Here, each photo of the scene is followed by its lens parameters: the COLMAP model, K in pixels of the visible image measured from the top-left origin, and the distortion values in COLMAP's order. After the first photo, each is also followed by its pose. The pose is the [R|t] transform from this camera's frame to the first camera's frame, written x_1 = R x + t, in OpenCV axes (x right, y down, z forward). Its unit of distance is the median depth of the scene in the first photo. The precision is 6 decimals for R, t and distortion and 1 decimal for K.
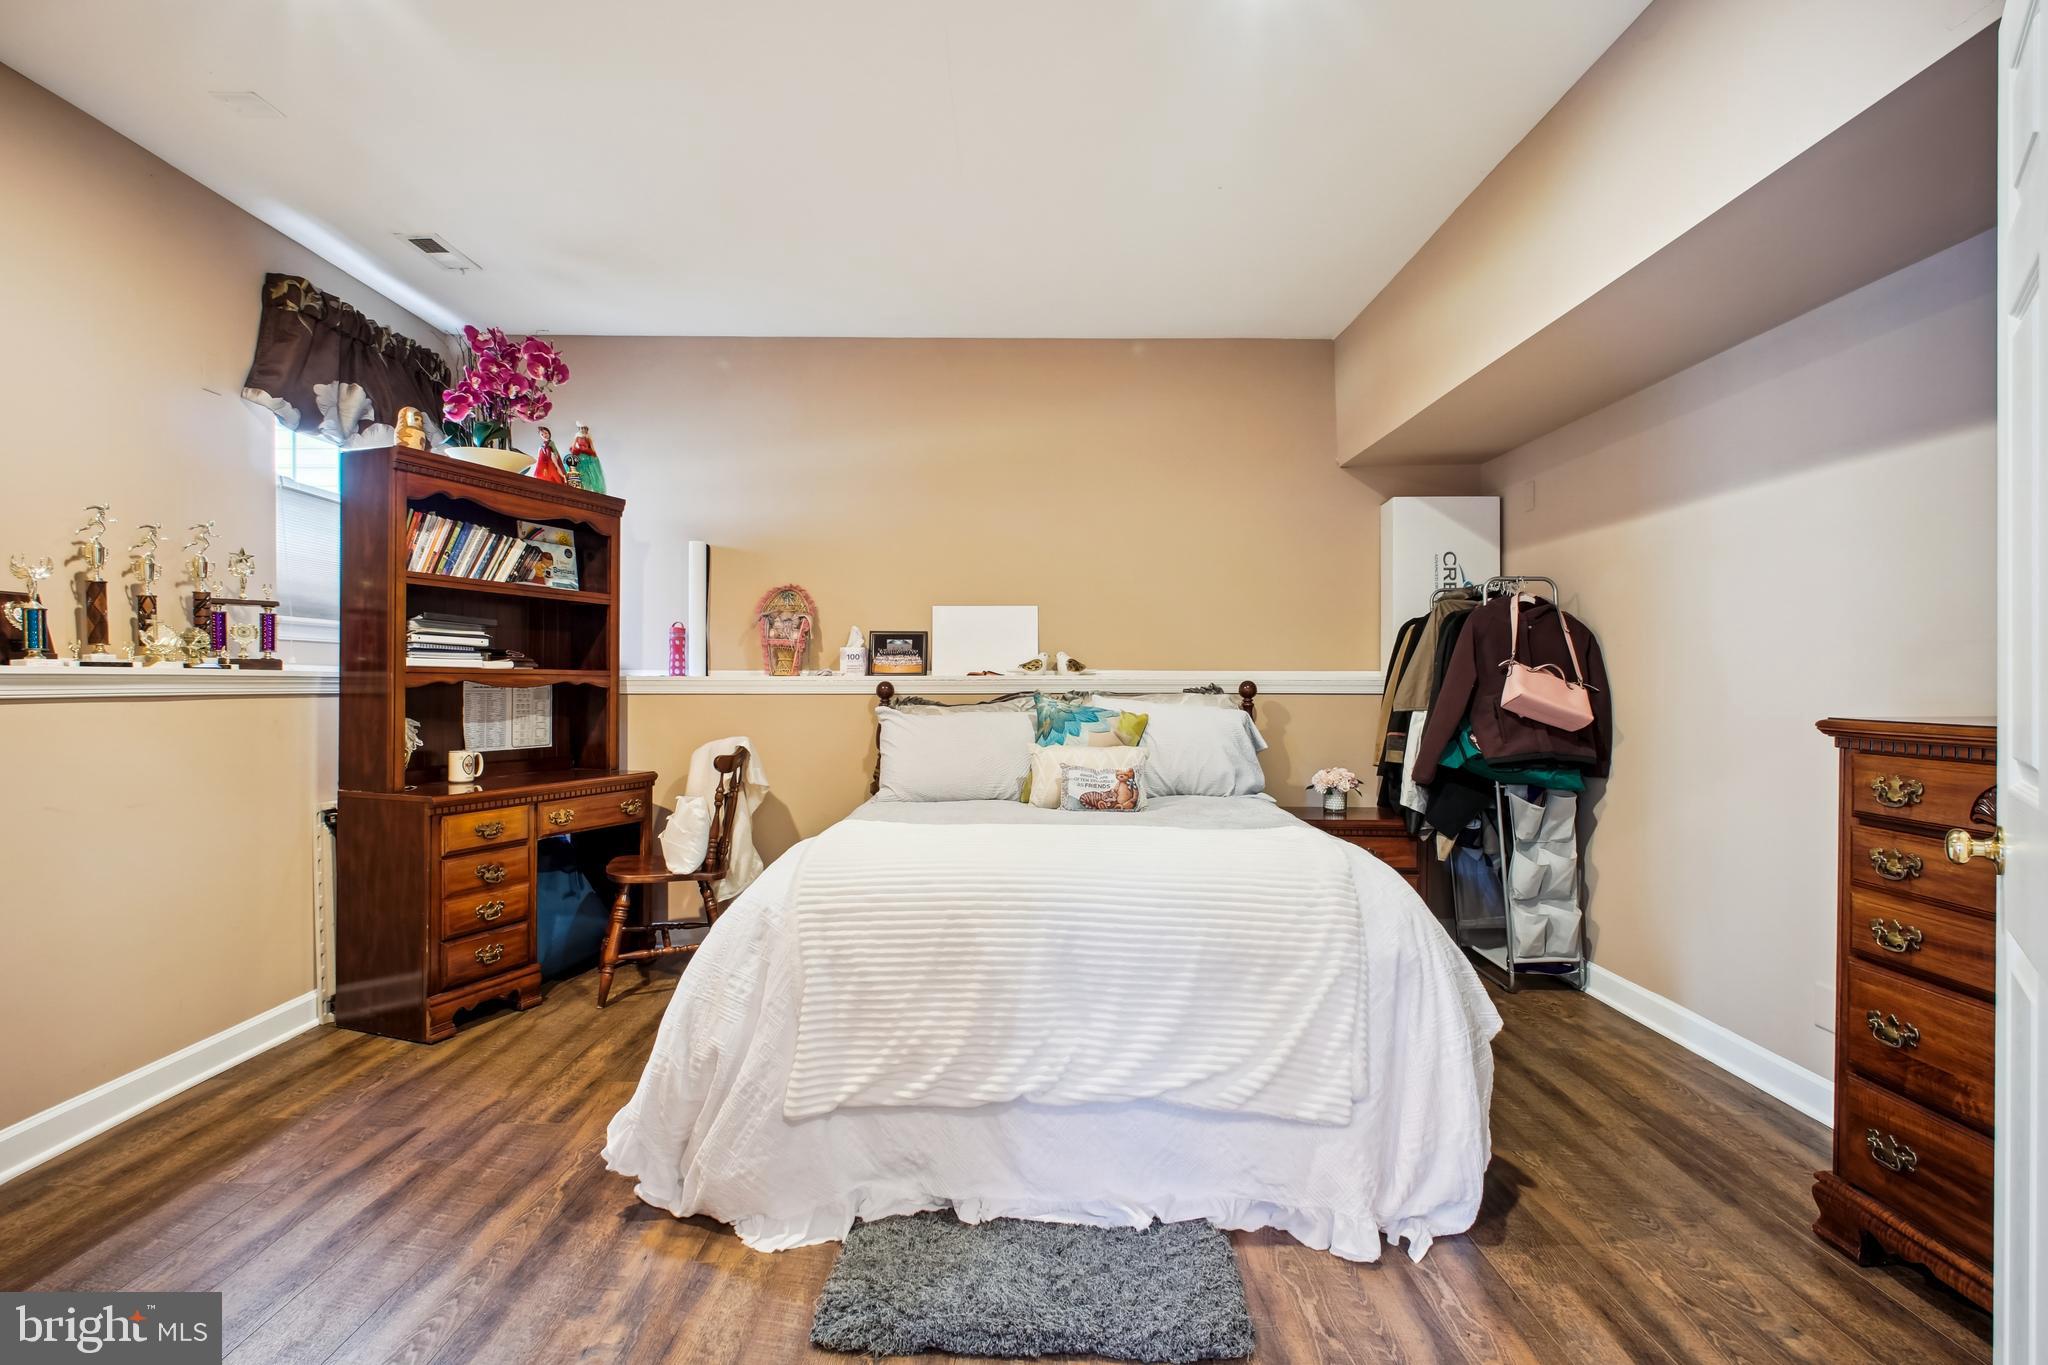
lens RADIAL K [[987.4, 0, 1031.2], [0, 987.4, 687.7], [0, 0, 1]] dist [-0.003169, 0.000663]
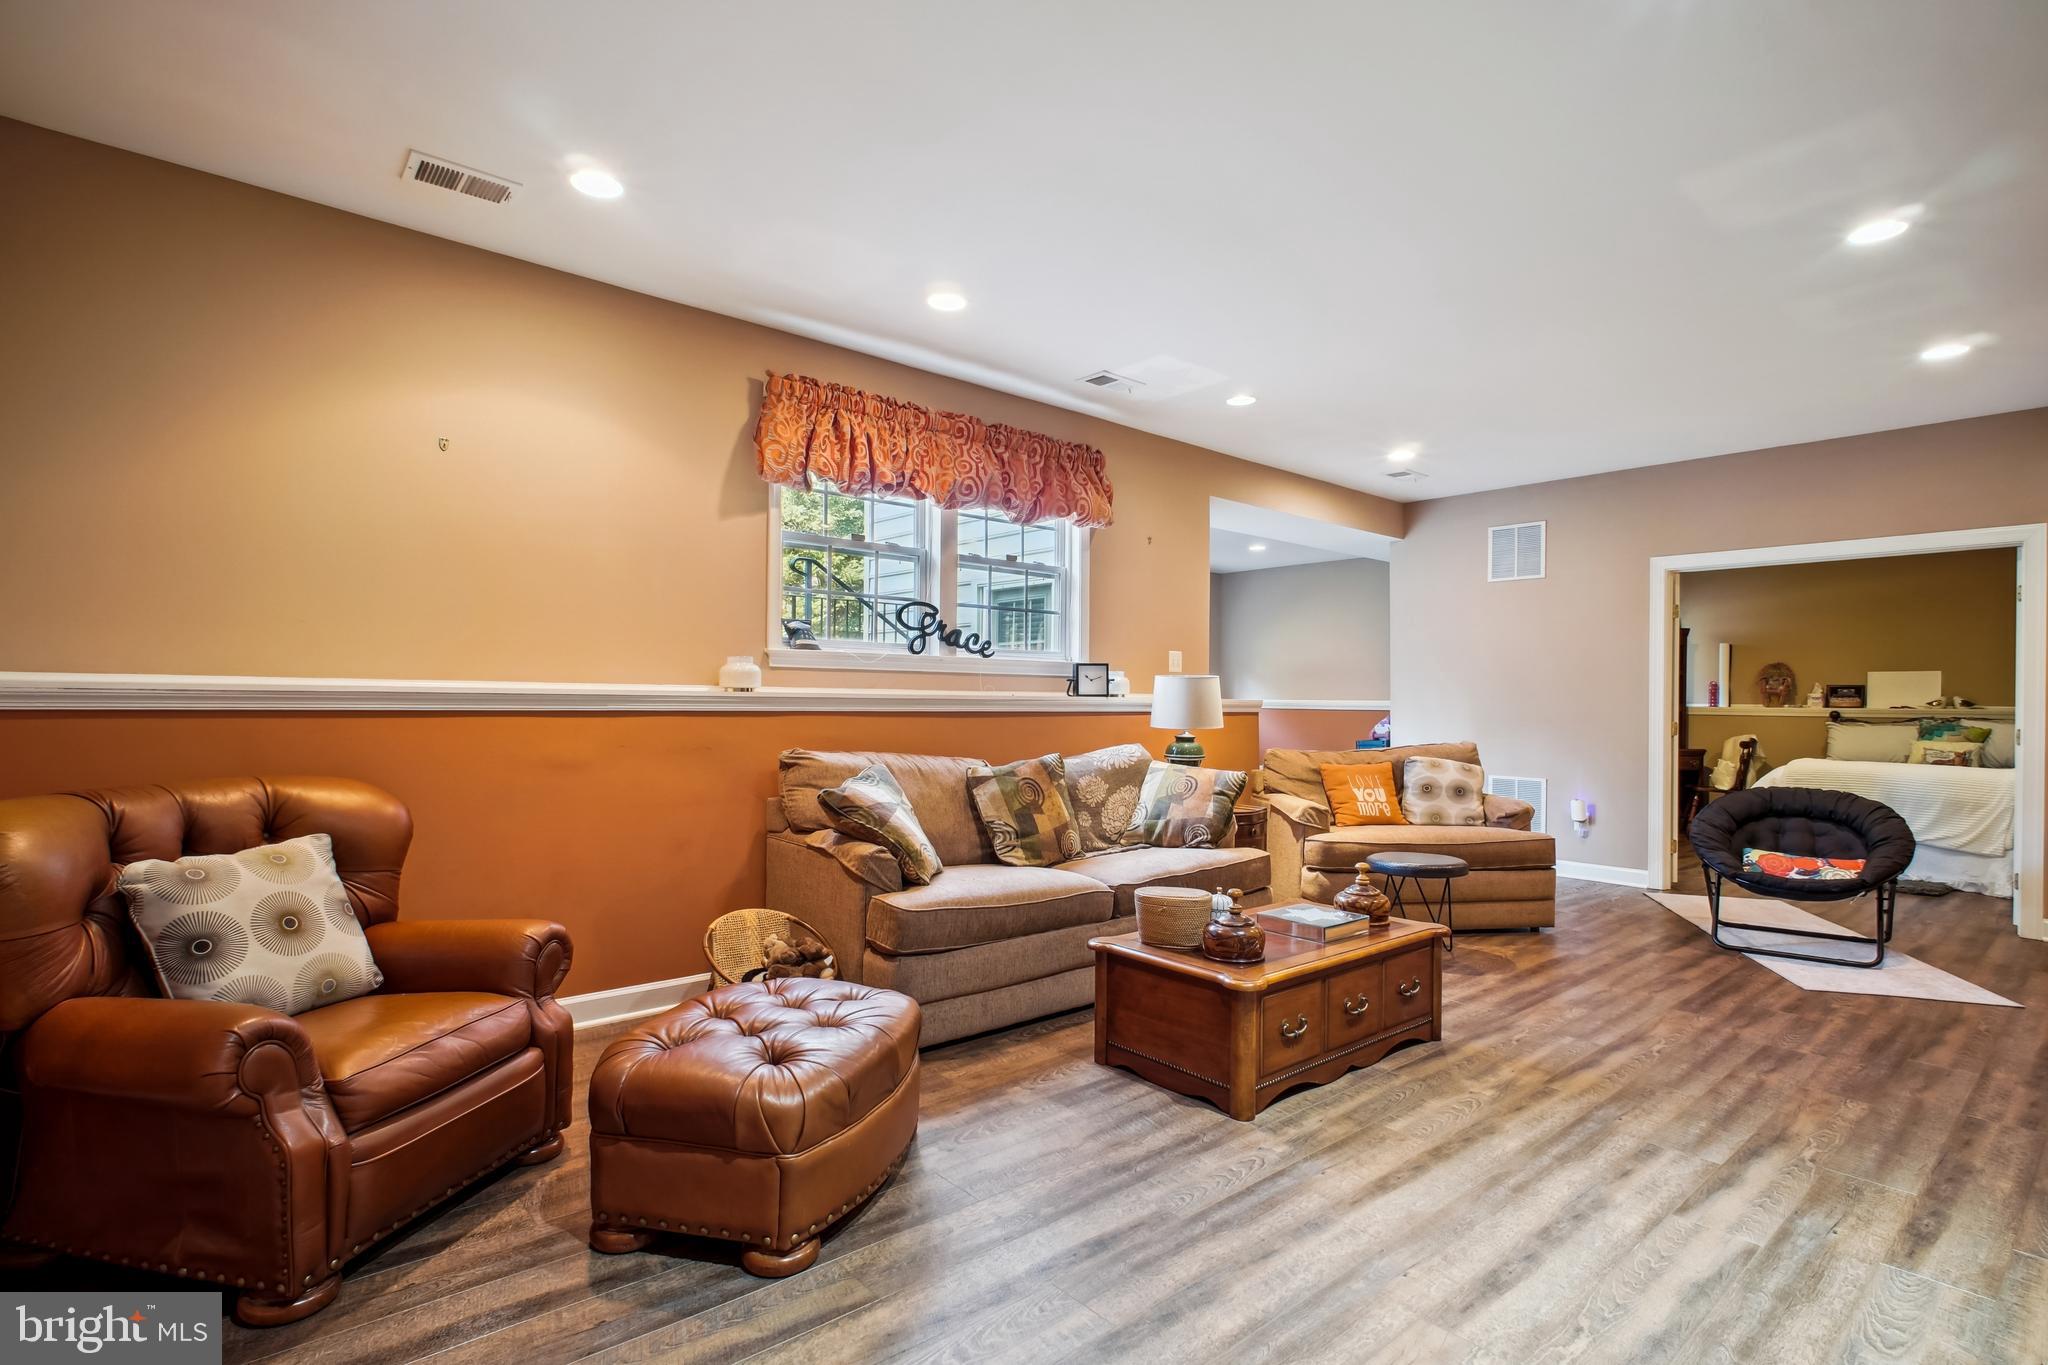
lens RADIAL K [[998.2, 0, 1033.8], [0, 998.2, 702.9], [0, 0, 1]] dist [-0.000416, 0.000450]
pose [[0.649697, 0.008987, -0.760140, 0.358771], [-0.014632, 0.999893, -0.000685, 0.003440], [0.760052, 0.011567, 0.649759, -1.668930]]
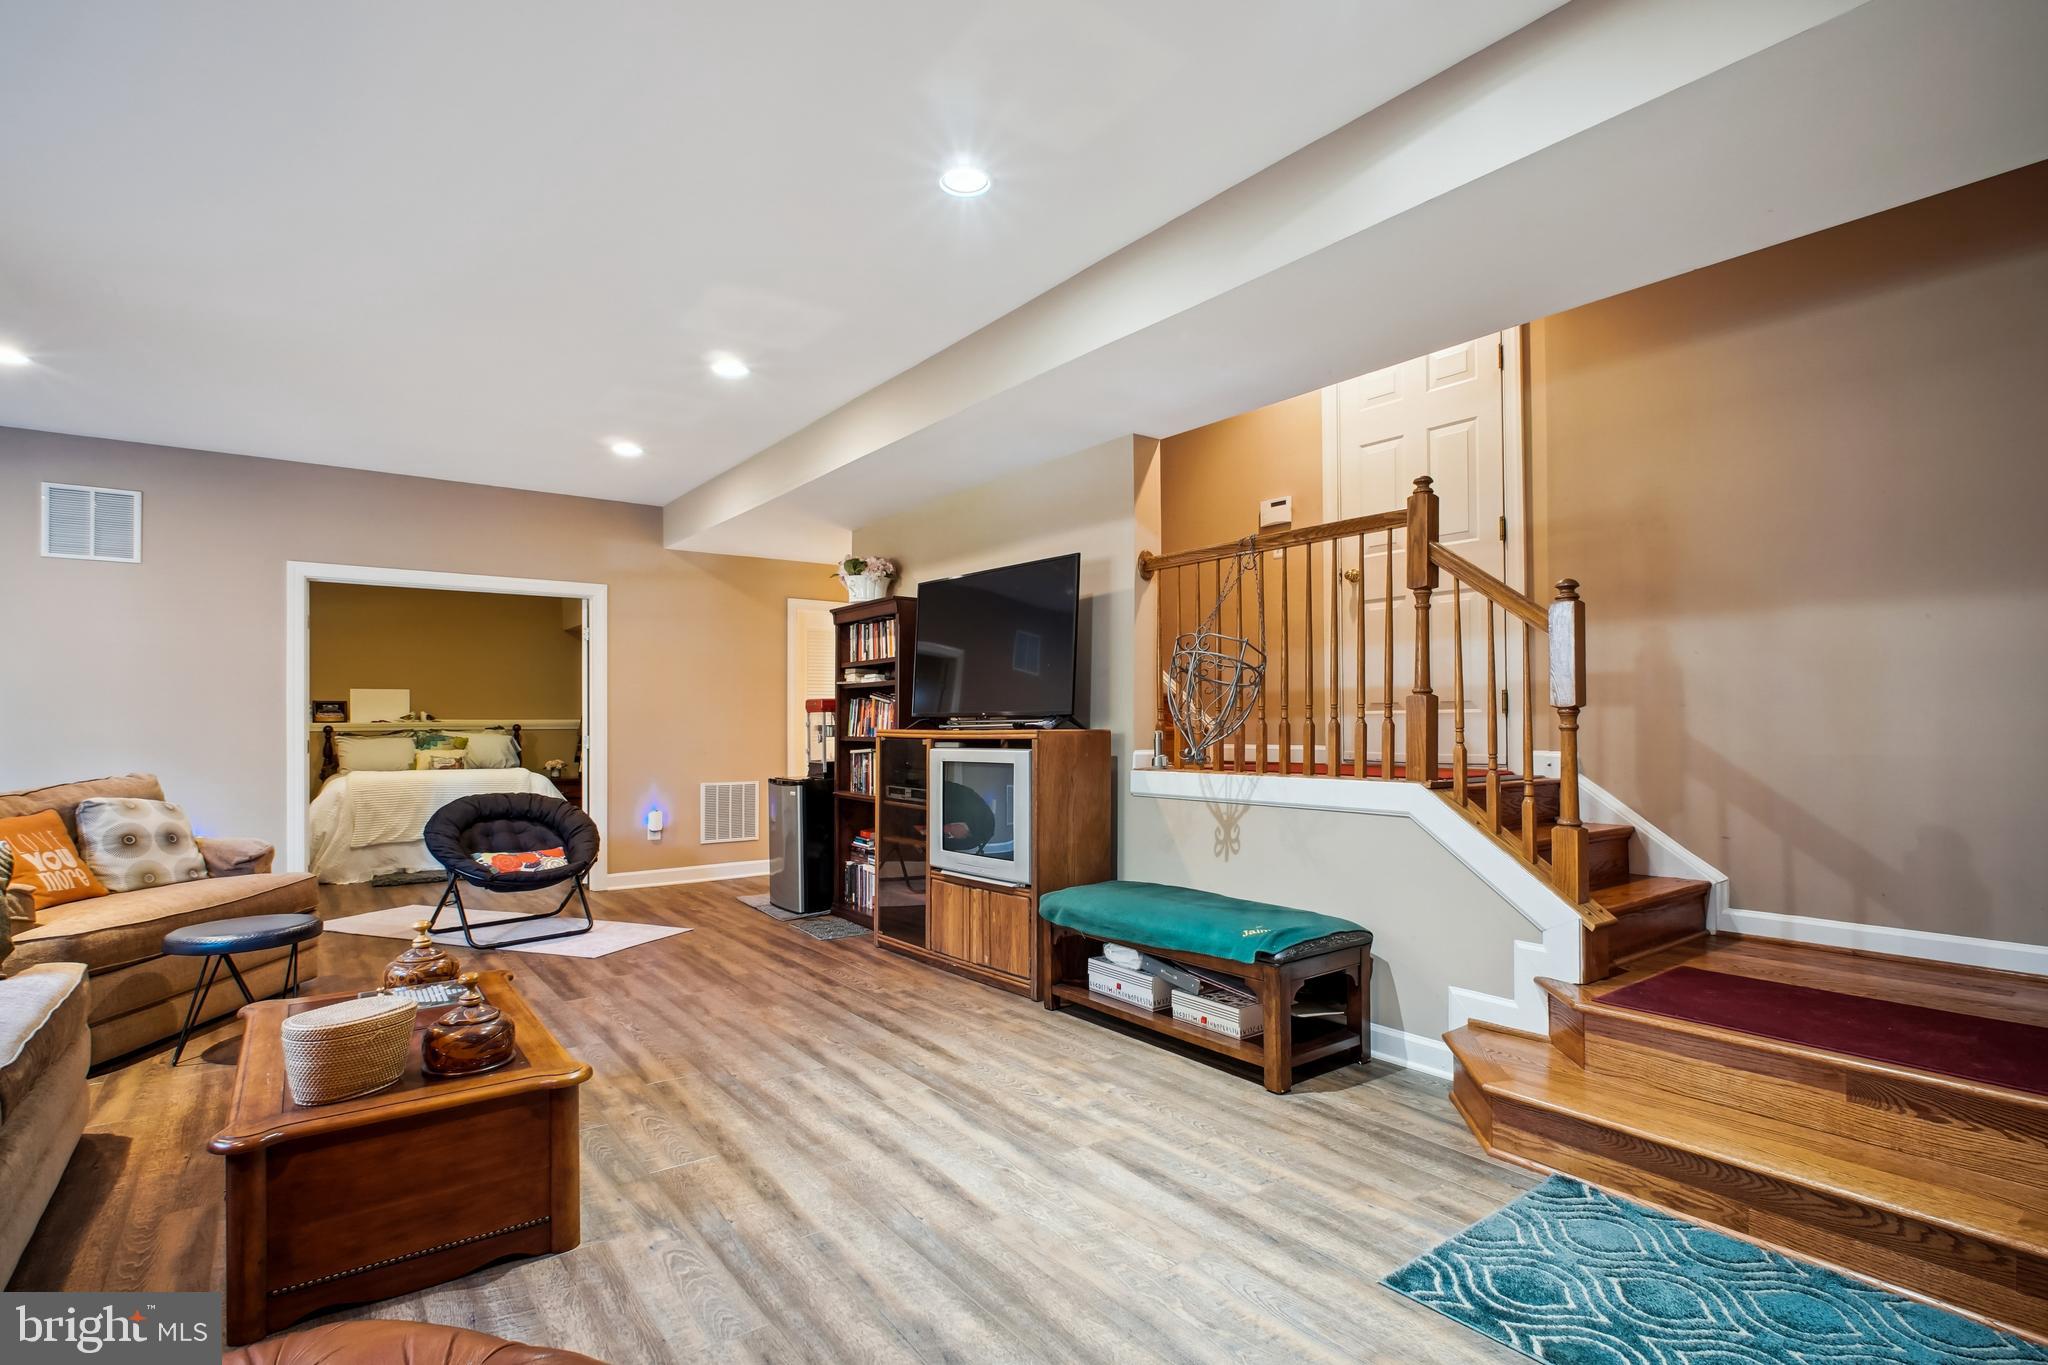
lens RADIAL K [[998.2, 0, 1033.8], [0, 998.2, 702.9], [0, 0, 1]] dist [-0.000416, 0.000450]
pose [[0.808248, 0.006685, 0.588804, -0.192023], [0.007548, 0.999736, -0.021712, 0.003641], [-0.588793, 0.021993, 0.807984, -1.707788]]
